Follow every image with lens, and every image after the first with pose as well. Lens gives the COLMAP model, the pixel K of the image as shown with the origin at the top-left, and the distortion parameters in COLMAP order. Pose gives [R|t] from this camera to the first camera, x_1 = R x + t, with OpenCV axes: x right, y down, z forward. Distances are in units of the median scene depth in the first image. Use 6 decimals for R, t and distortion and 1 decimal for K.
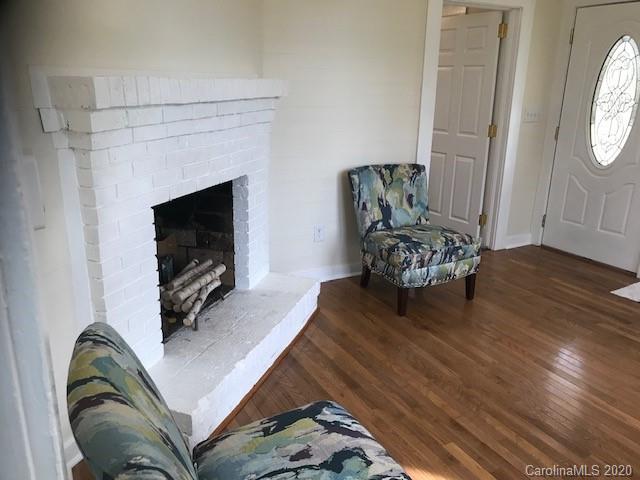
lens RADIAL K [[520.7, 0, 321.5], [0, 520.7, 243.2], [0, 0, 1]] dist [0.005585, -0.009521]
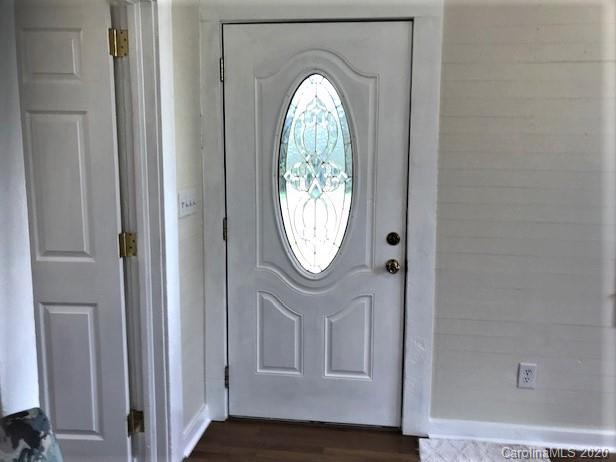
lens RADIAL K [[505.8, 0, 308.5], [0, 505.8, 212.3], [0, 0, 1]] dist [0.001929, -0.002436]
pose [[0.583604, -0.117727, 0.803459, 0.062243], [0.238172, 0.970736, -0.030762, -0.217923], [-0.776325, 0.209314, 0.594564, 0.674018]]
